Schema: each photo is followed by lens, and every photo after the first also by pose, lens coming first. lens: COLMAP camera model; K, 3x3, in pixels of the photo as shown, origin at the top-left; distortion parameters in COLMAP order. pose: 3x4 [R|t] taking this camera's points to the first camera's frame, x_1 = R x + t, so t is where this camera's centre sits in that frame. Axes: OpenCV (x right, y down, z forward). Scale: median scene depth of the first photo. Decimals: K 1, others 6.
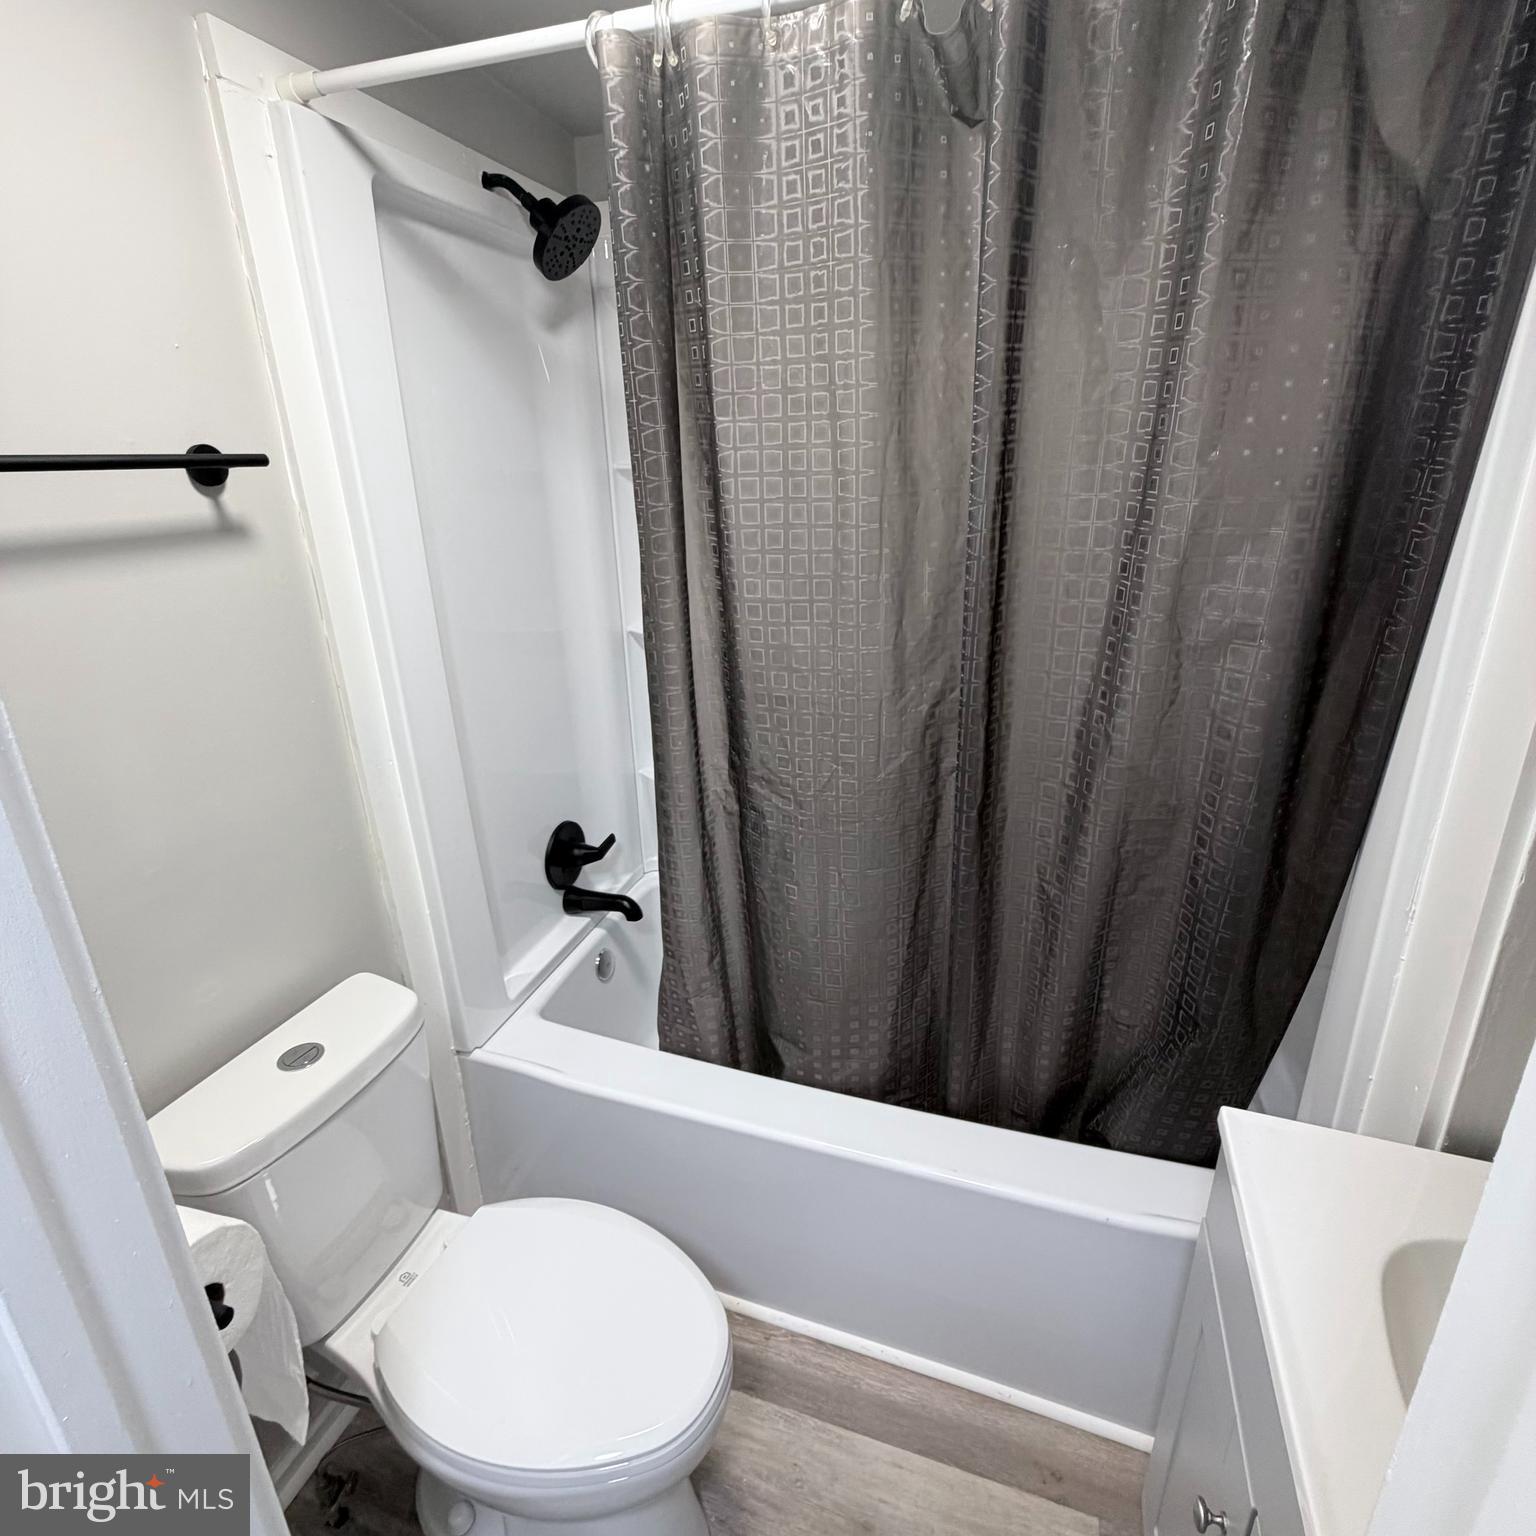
lens RADIAL K [[819.5, 0, 772.5], [0, 819.5, 760.3], [0, 0, 1]] dist [-0.001938, 0.000554]
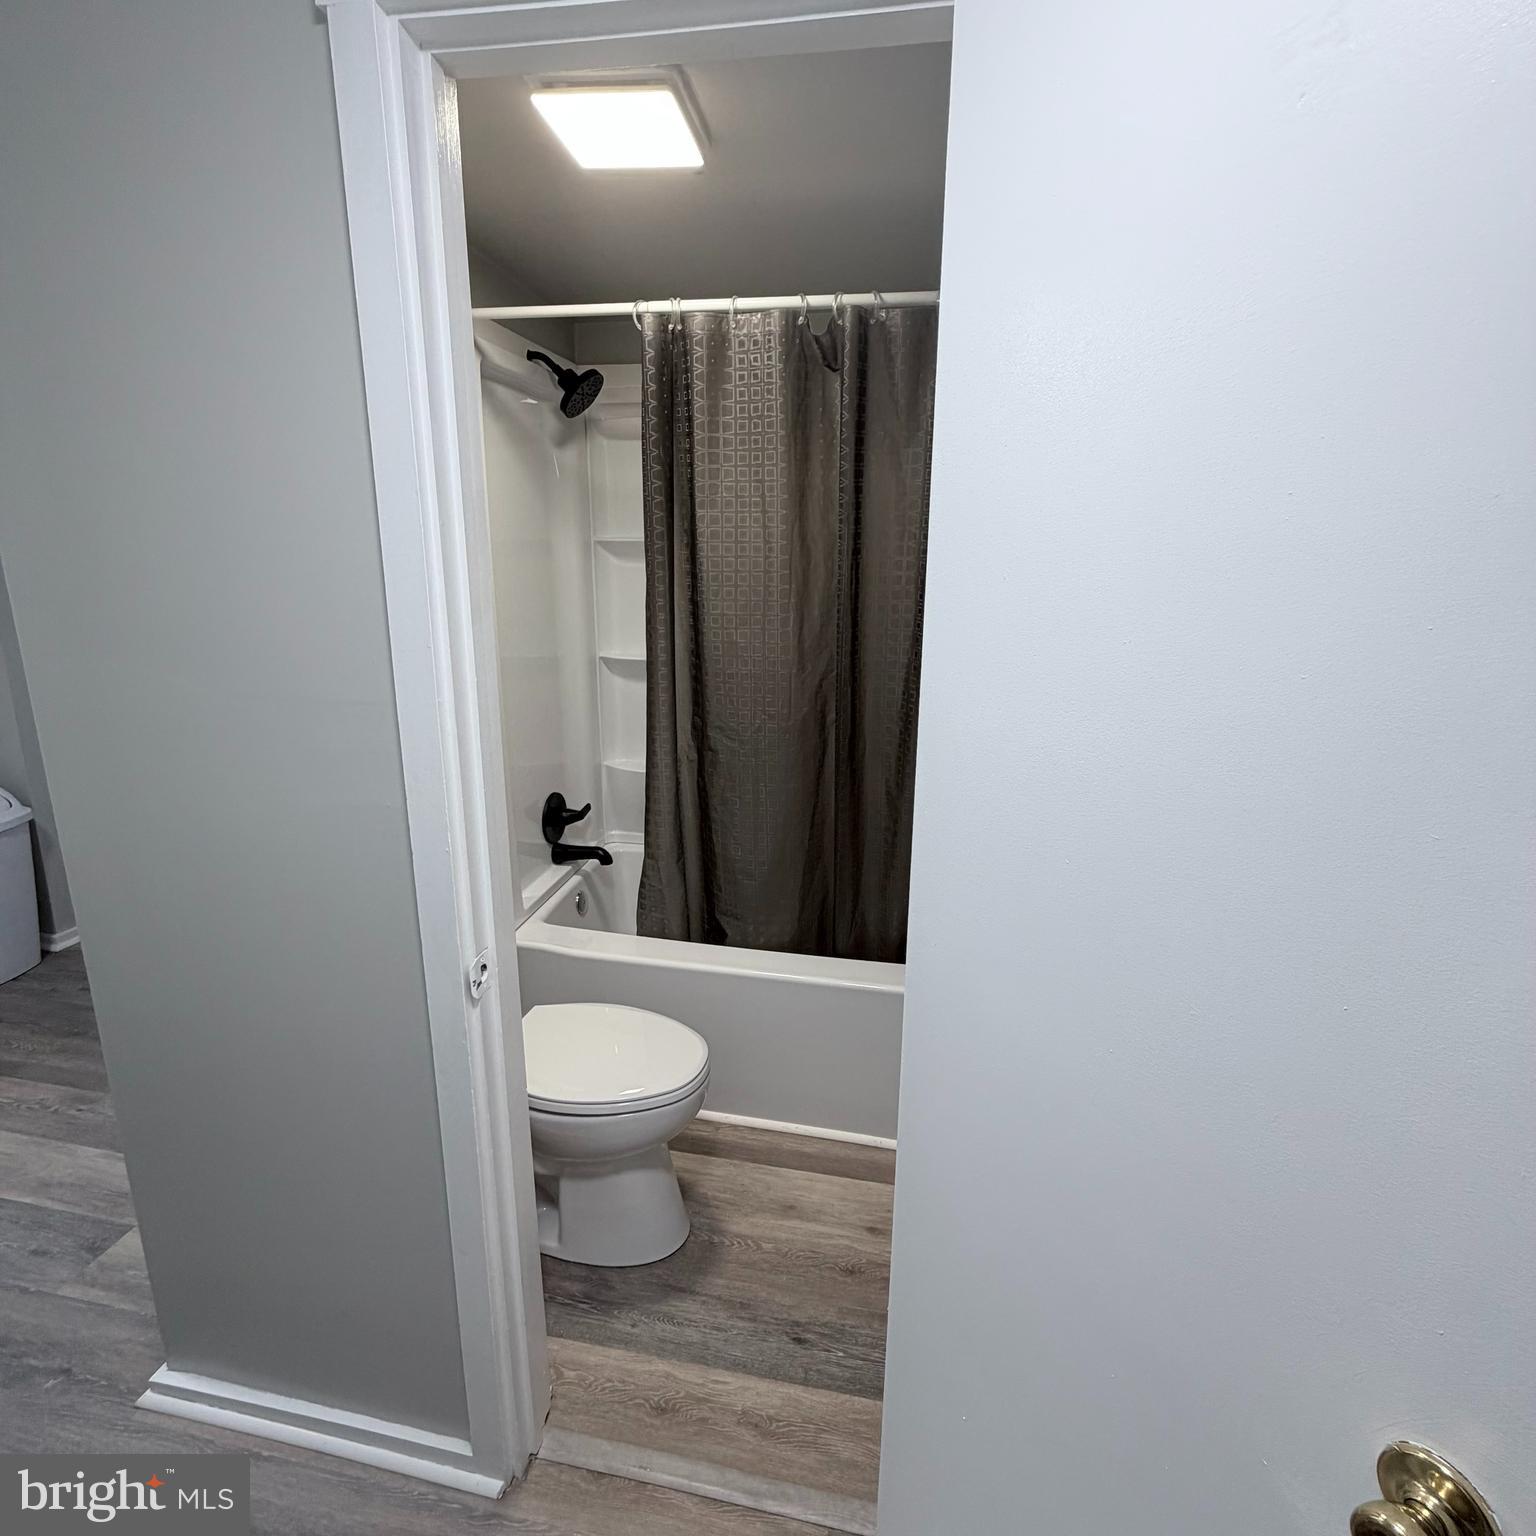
lens RADIAL K [[819.5, 0, 773.5], [0, 819.5, 760.3], [0, 0, 1]] dist [-0.001938, 0.000554]
pose [[0.990112, -0.002992, 0.140249, -0.148068], [0.017112, 0.994882, -0.099579, 0.284575], [-0.139233, 0.100995, 0.985096, -0.676866]]
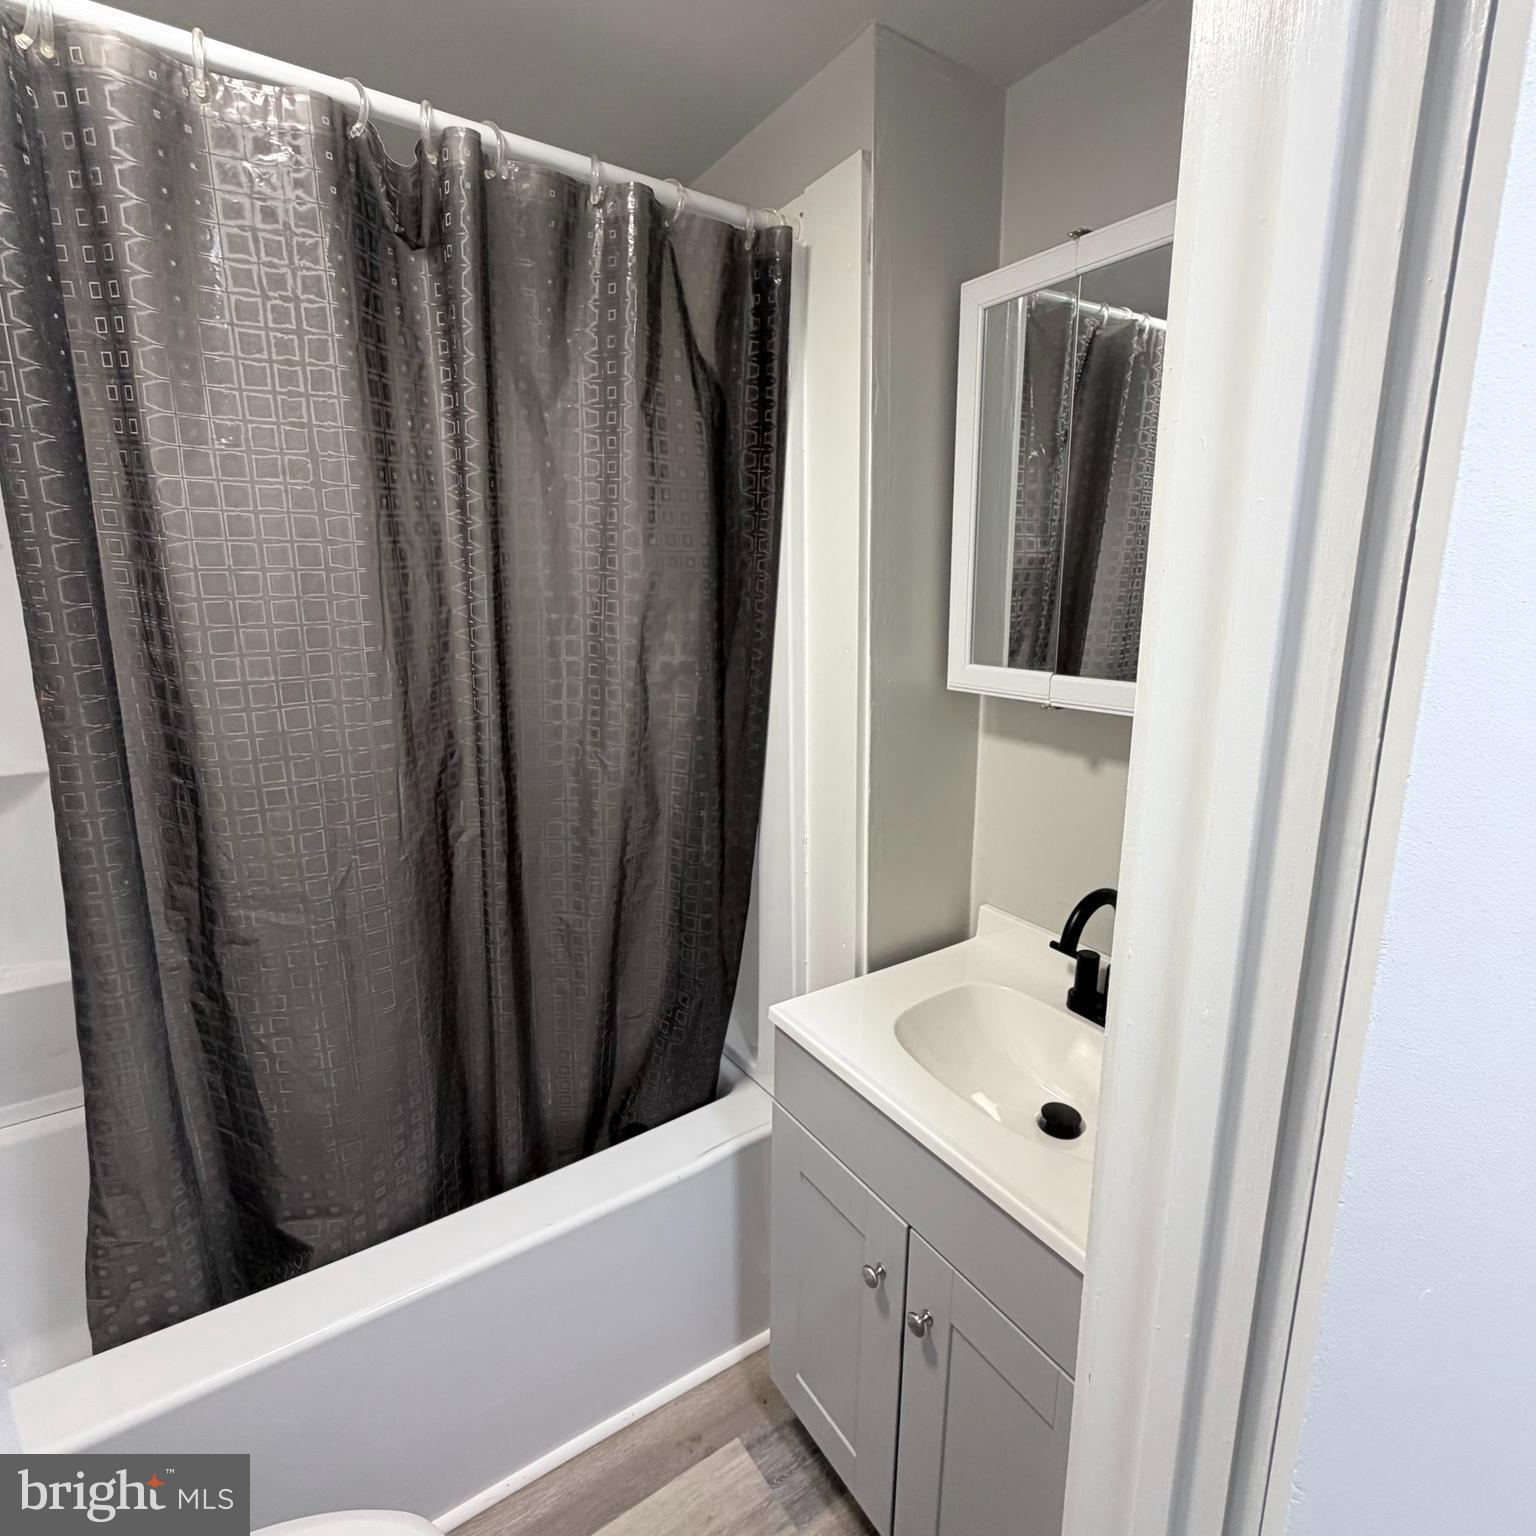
lens RADIAL K [[819.5, 0, 767.4], [0, 819.5, 760.5], [0, 0, 1]] dist [-0.001938, 0.000554]
pose [[0.599848, -0.153547, 0.785242, -0.380601], [0.258944, 0.965851, -0.008944, 0.035741], [-0.757054, 0.208699, 0.619124, 0.065886]]
